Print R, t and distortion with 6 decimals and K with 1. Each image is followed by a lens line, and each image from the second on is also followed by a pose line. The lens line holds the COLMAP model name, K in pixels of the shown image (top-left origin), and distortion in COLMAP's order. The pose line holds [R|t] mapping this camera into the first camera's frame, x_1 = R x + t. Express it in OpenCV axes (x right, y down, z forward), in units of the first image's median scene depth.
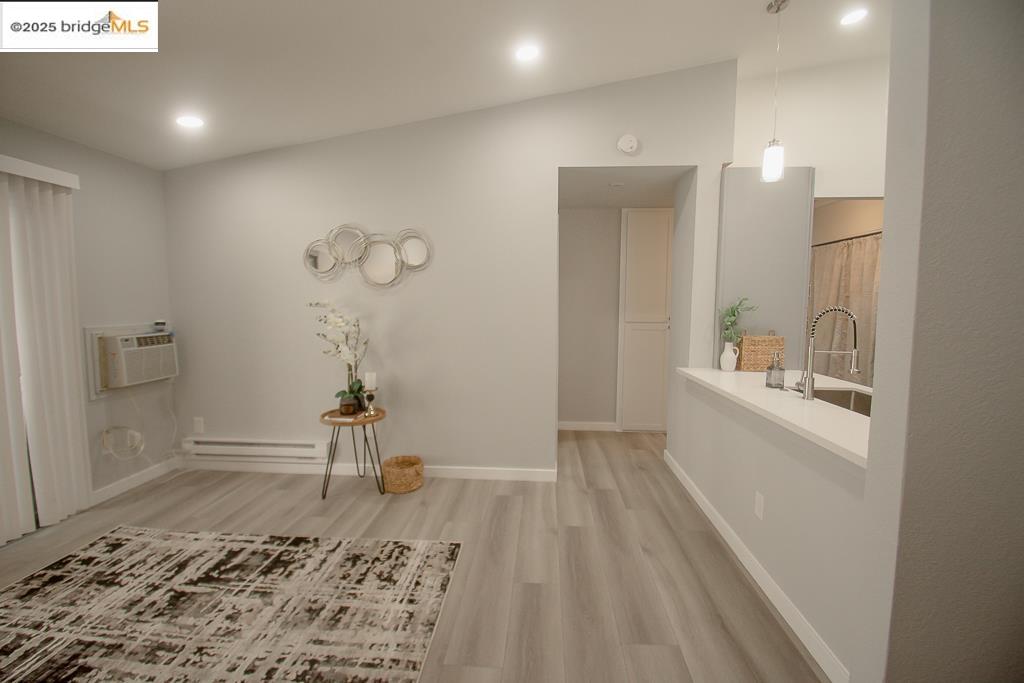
lens RADIAL K [[441.8, 0, 519.9], [0, 441.8, 335.5], [0, 0, 1]] dist [0.018922, -0.026411]
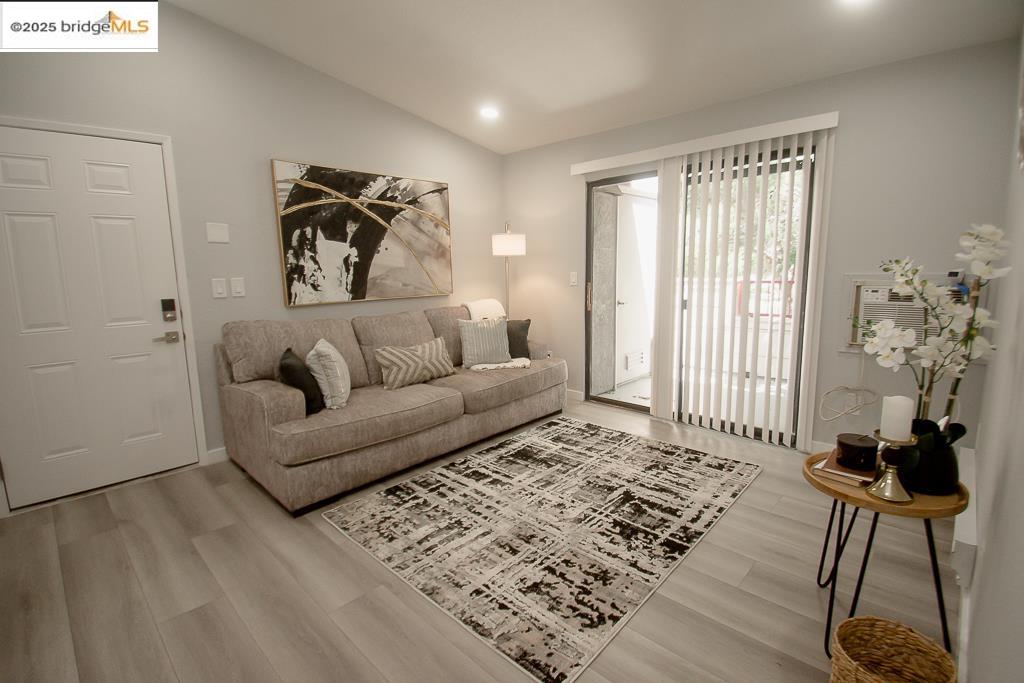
lens RADIAL K [[467.2, 0, 519.9], [0, 467.2, 336.9], [0, 0, 1]] dist [0.009472, -0.020622]
pose [[-0.638728, 0.114927, -0.760801, 0.271651], [-0.046919, 0.981124, 0.187601, -0.047909], [0.768001, 0.155522, -0.621279, 1.253732]]
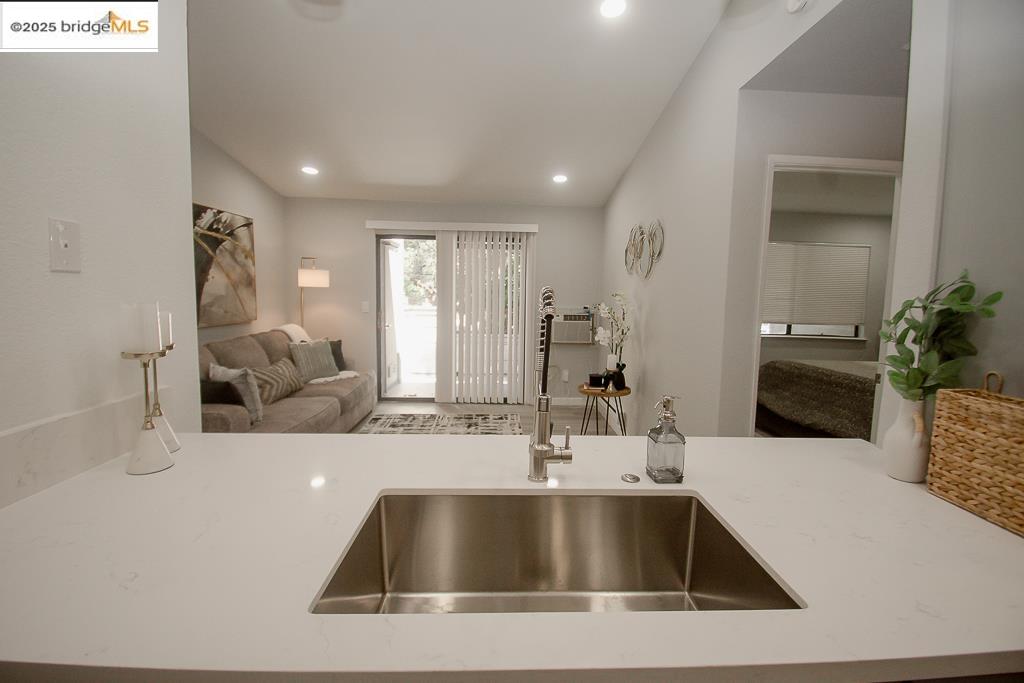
lens RADIAL K [[454.2, 0, 519.0], [0, 454.2, 336.7], [0, 0, 1]] dist [0.012177, -0.021941]
pose [[0.099631, 0.087648, -0.991157, 0.996964], [-0.091863, 0.992669, 0.078548, -0.039943], [0.990775, 0.083225, 0.106952, 0.804601]]
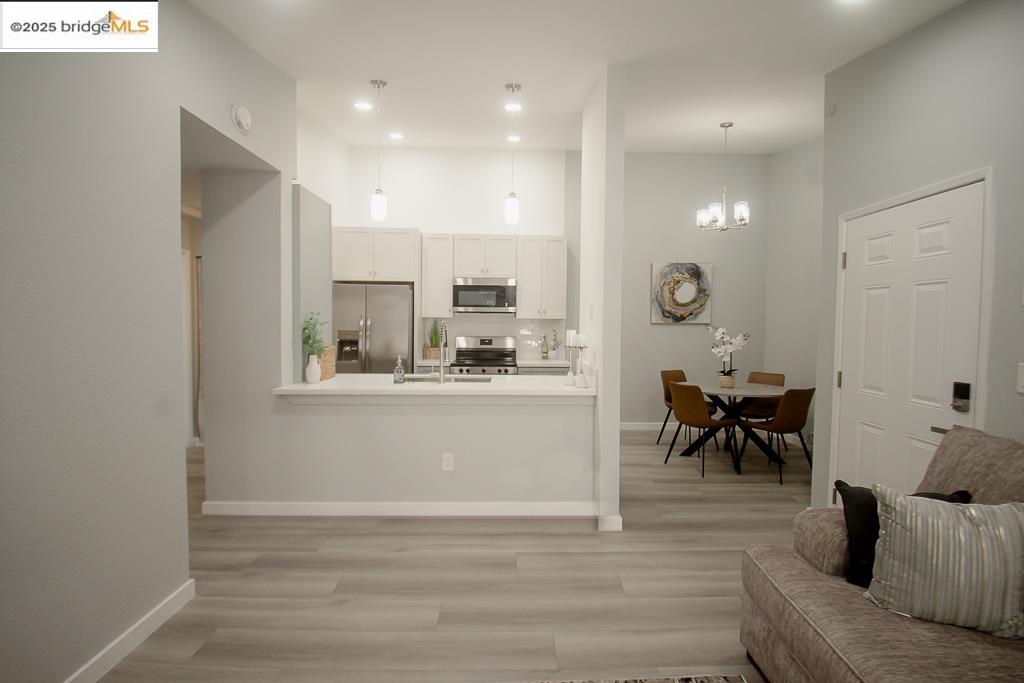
lens RADIAL K [[467.2, 0, 519.9], [0, 467.2, 336.9], [0, 0, 1]] dist [0.009472, -0.020622]
pose [[-0.085331, -0.044627, 0.995353, -0.822275], [0.063068, 0.996751, 0.050096, -0.063900], [-0.994355, 0.067050, -0.082239, 0.757140]]
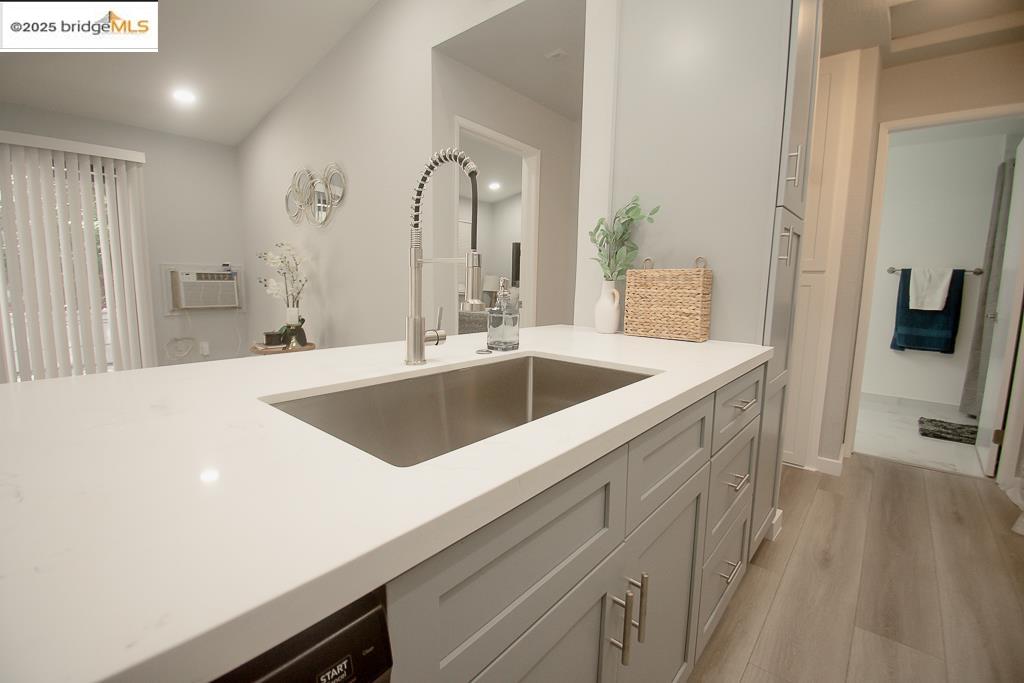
lens RADIAL K [[441.8, 0, 519.9], [0, 441.8, 335.5], [0, 0, 1]] dist [0.018922, -0.026411]
pose [[0.803924, 0.080064, -0.589318, 0.897099], [-0.056863, 0.996705, 0.057841, 0.073788], [0.592008, -0.012989, 0.805828, 0.605545]]
